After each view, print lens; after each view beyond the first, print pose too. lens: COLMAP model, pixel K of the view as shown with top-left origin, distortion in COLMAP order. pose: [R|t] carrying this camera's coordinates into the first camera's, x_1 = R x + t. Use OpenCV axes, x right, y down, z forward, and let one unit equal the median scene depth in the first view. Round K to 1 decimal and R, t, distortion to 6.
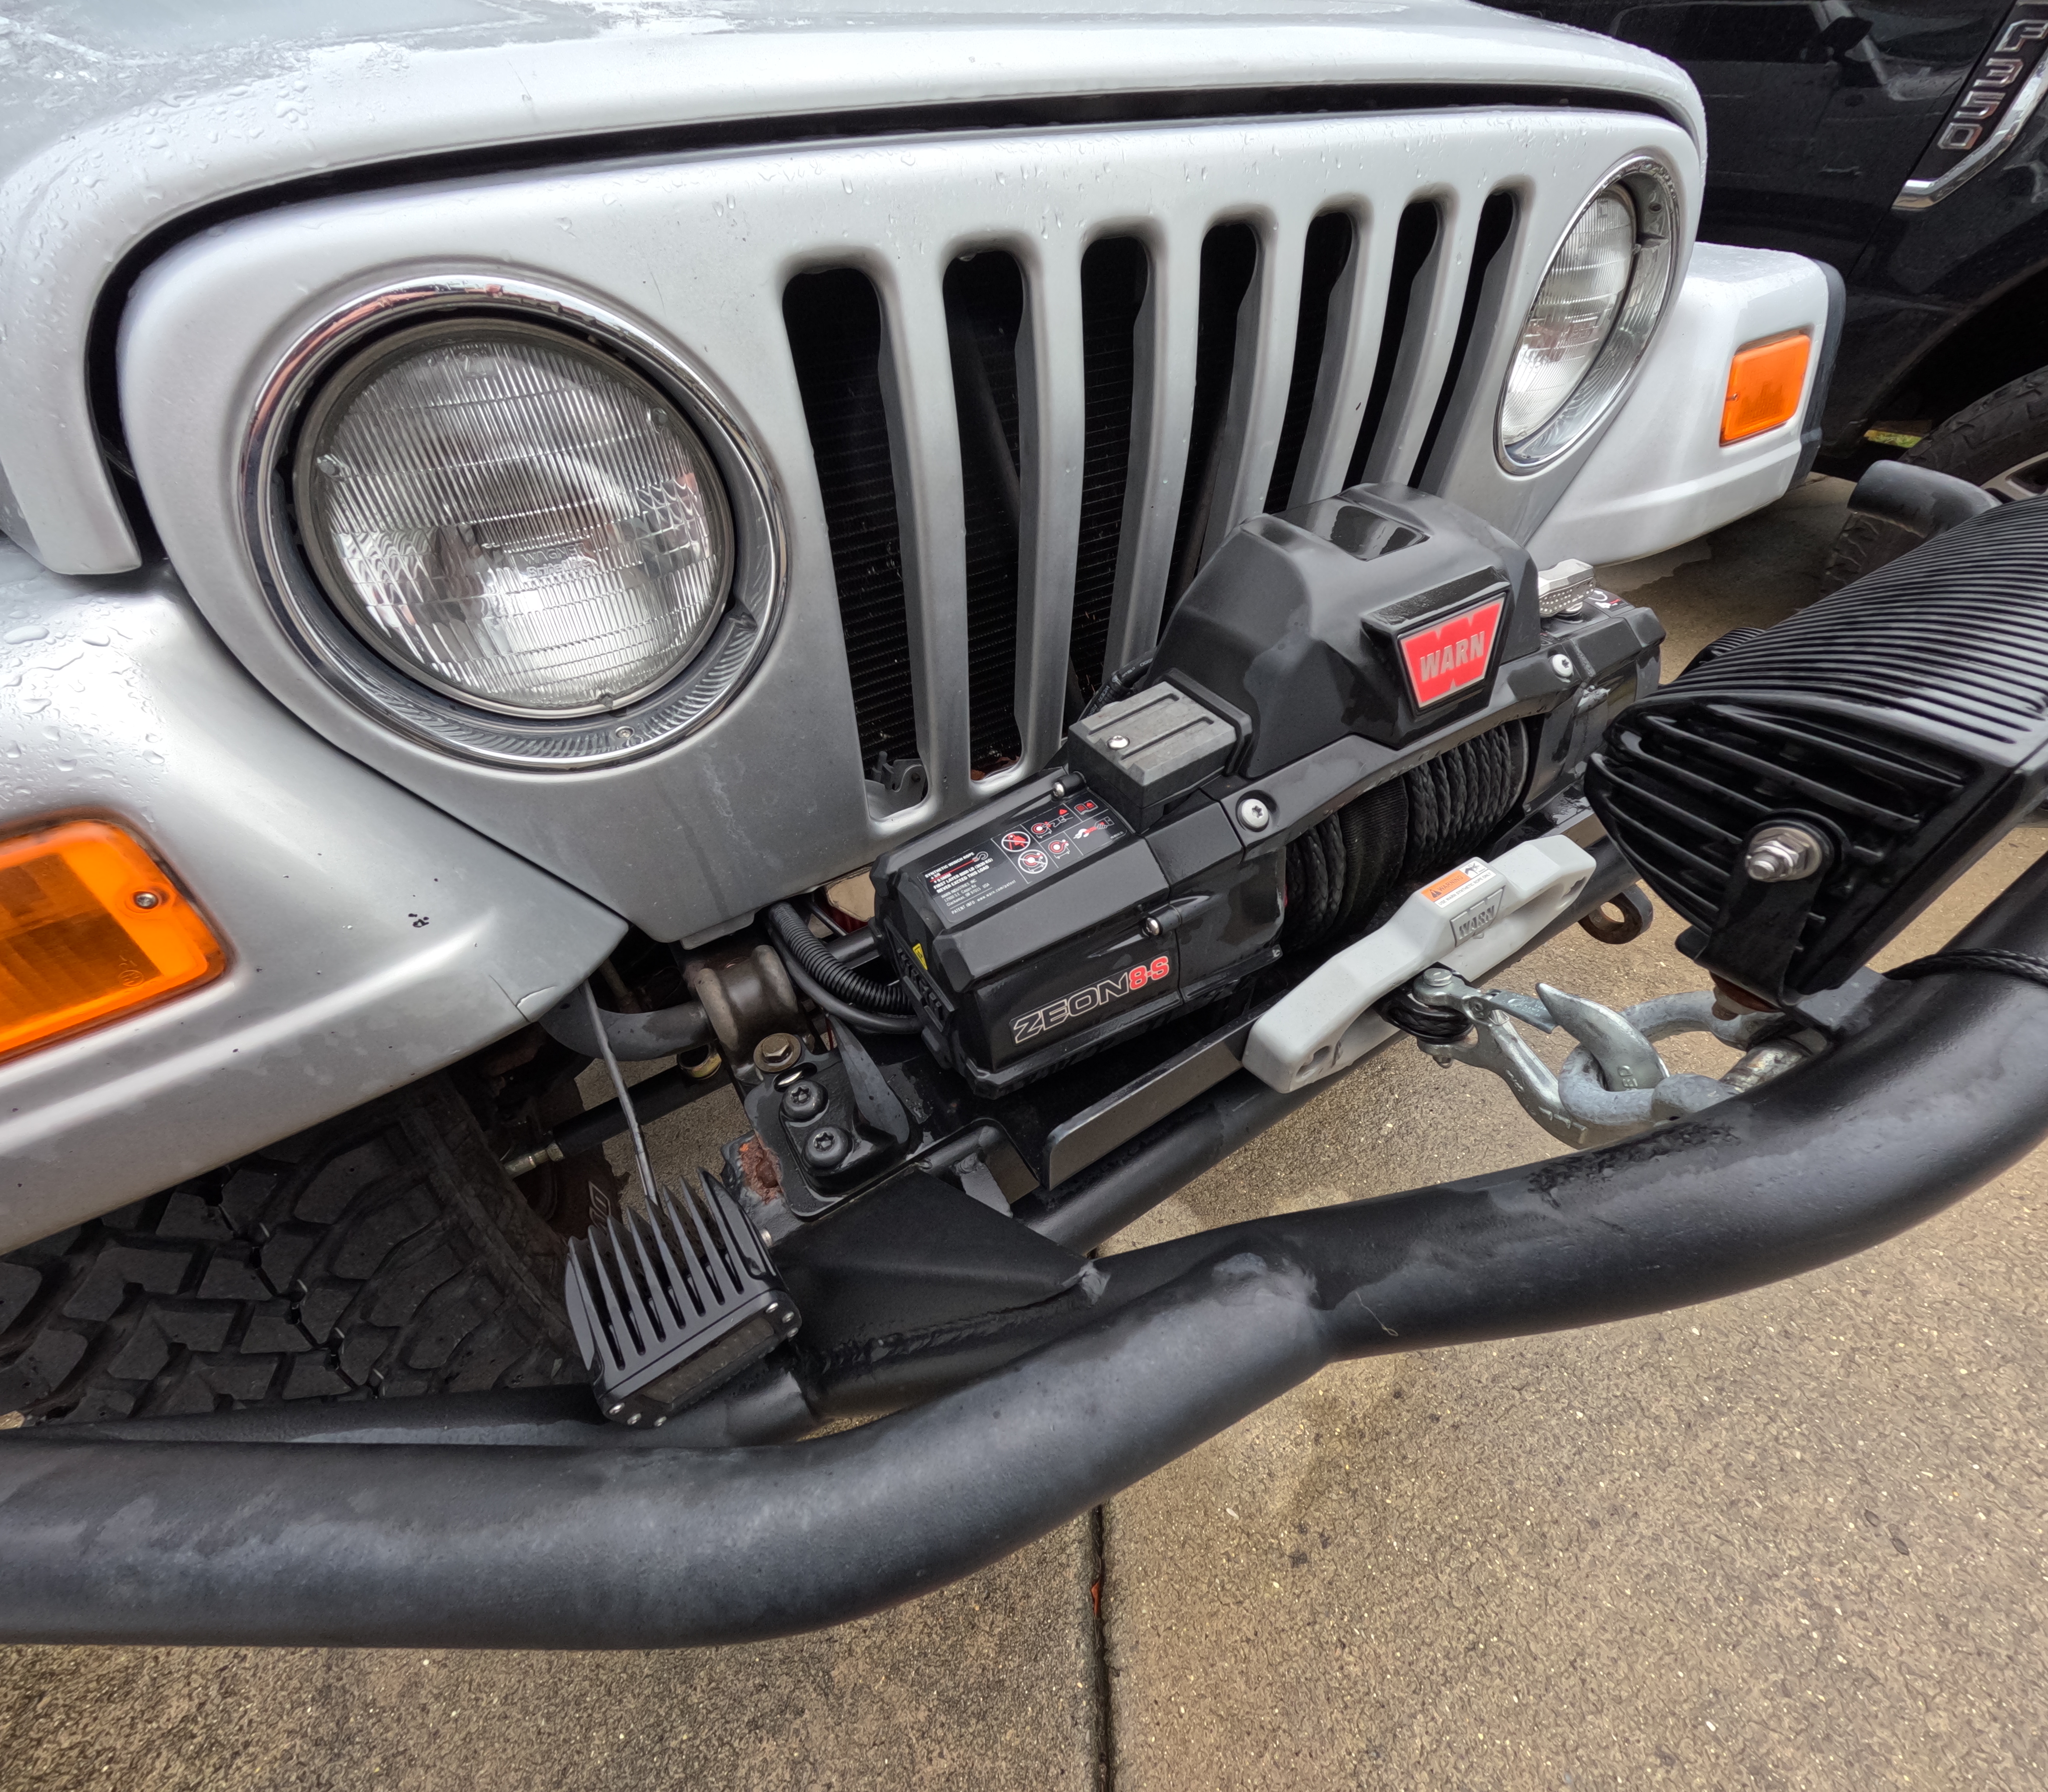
lens RADIAL K [[868.2, 0, 1026.0], [0, 868.2, 908.9], [0, 0, 1]] dist [0.018683, 0.000024]
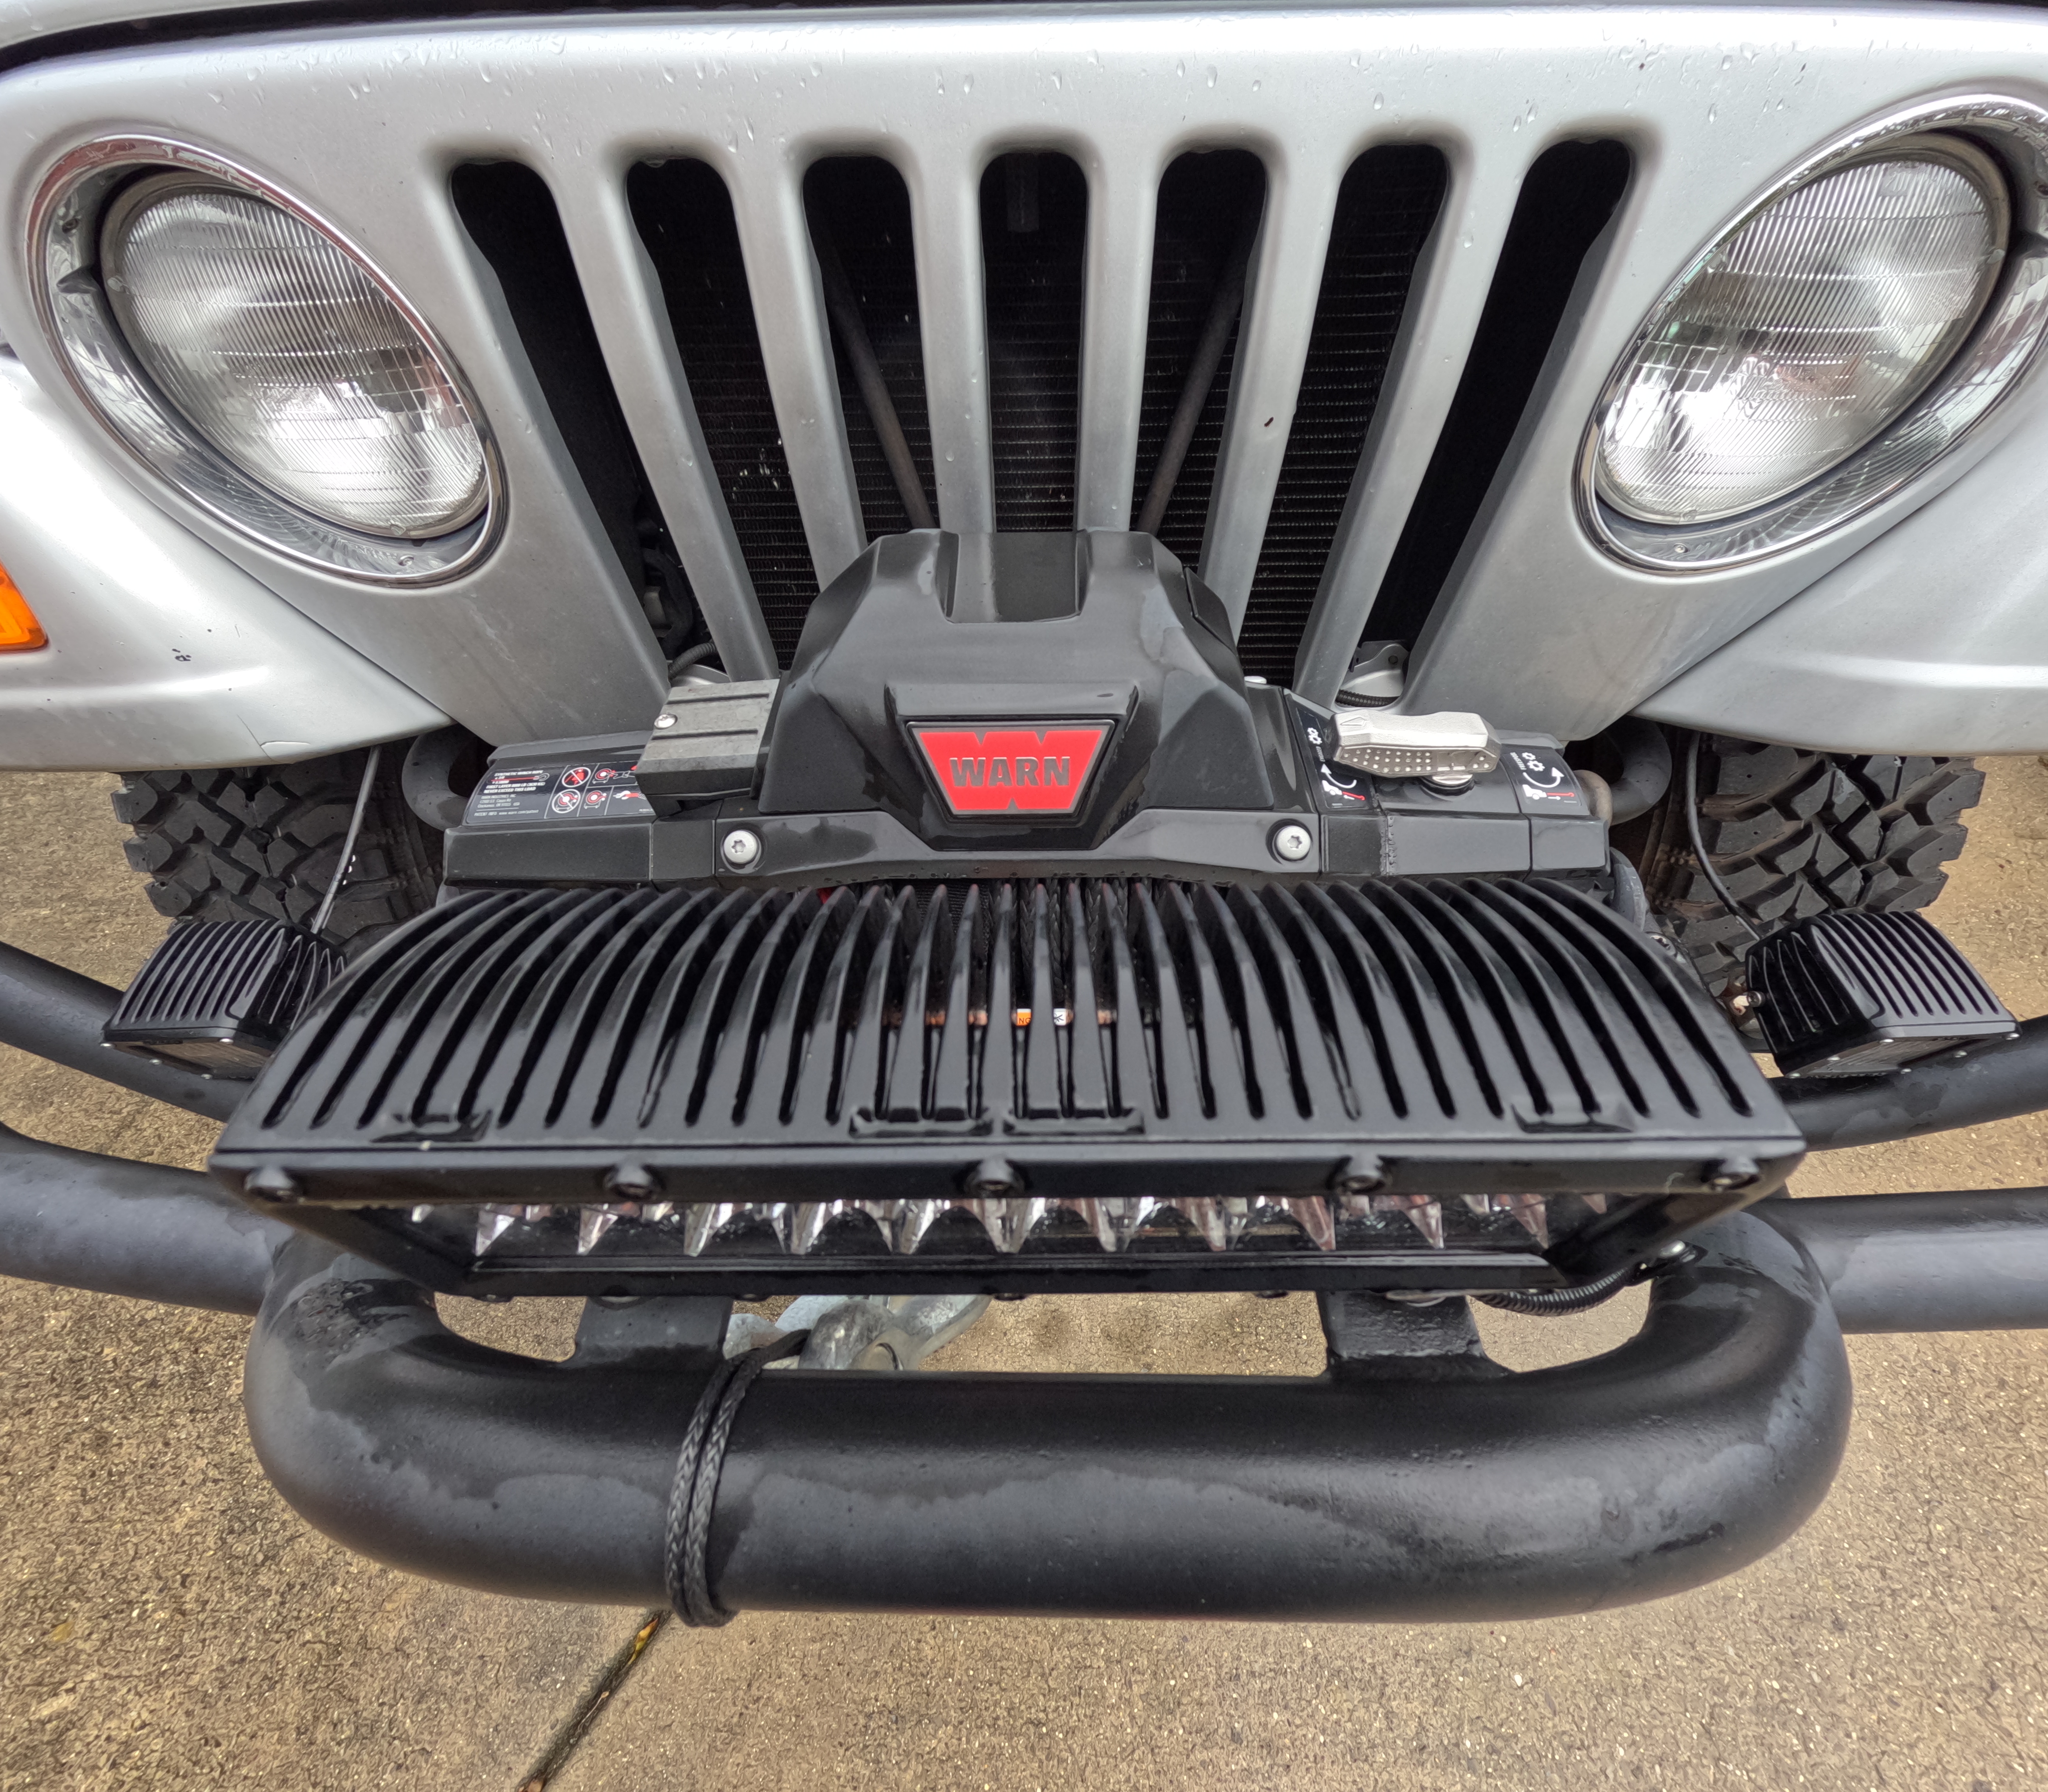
lens RADIAL K [[827.9, 0, 1024.6], [0, 827.9, 890.9], [0, 0, 1]] dist [0.001929, 0.000441]
pose [[0.828025, 0.432035, -0.357381, 0.793711], [-0.387199, 0.901606, 0.192833, -0.333650], [0.405527, -0.021293, 0.913835, 0.311467]]
